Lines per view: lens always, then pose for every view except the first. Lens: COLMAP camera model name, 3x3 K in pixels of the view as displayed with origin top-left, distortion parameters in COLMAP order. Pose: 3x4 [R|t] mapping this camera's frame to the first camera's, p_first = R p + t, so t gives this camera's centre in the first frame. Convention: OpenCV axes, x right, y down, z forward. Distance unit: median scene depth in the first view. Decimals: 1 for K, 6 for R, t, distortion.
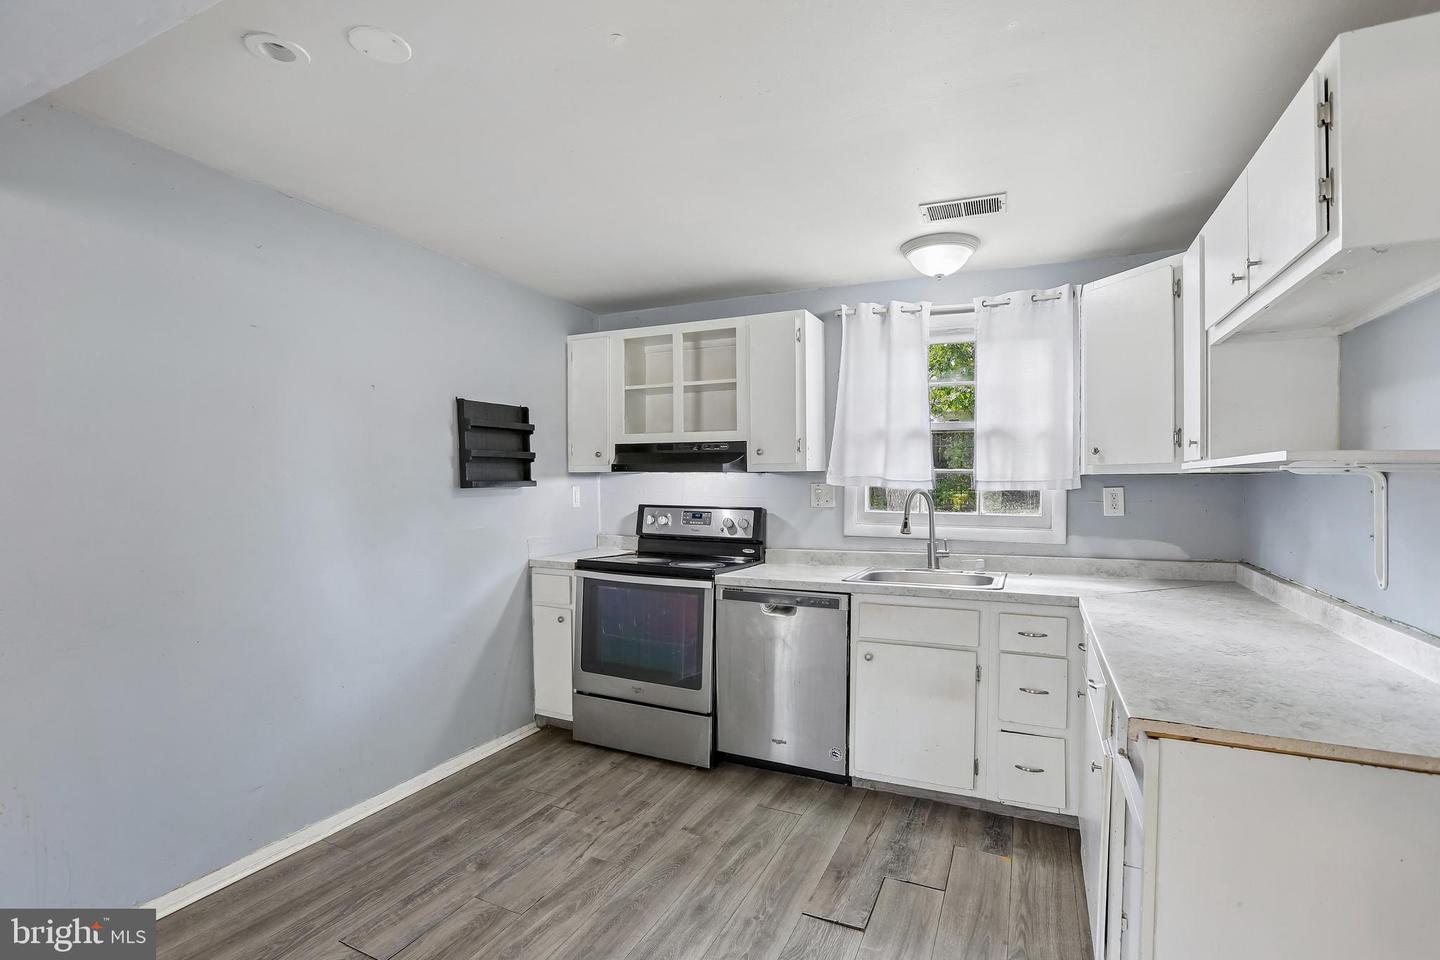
lens RADIAL K [[669.7, 0, 718.3], [0, 669.7, 494.5], [0, 0, 1]] dist [-0.064474, 0.033455]
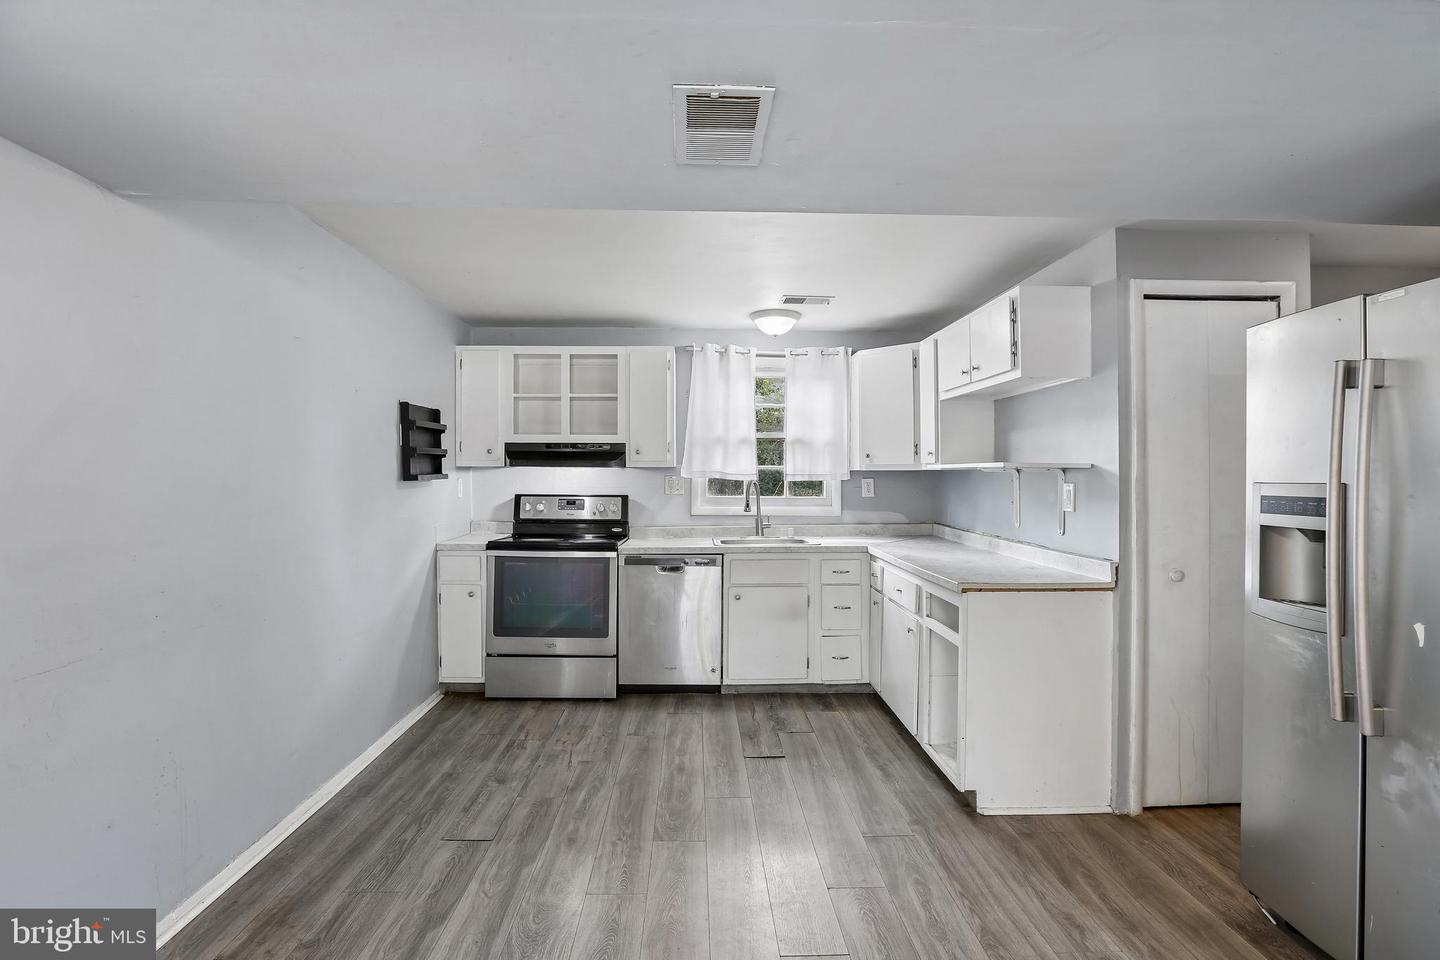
lens RADIAL K [[660.8, 0, 719.1], [0, 660.8, 475.0], [0, 0, 1]] dist [-0.062655, 0.032020]
pose [[0.891857, -0.000277, 0.452318, -0.409049], [0.007460, 0.999873, -0.014095, 0.000333], [-0.452257, 0.015945, 0.891745, -0.229367]]
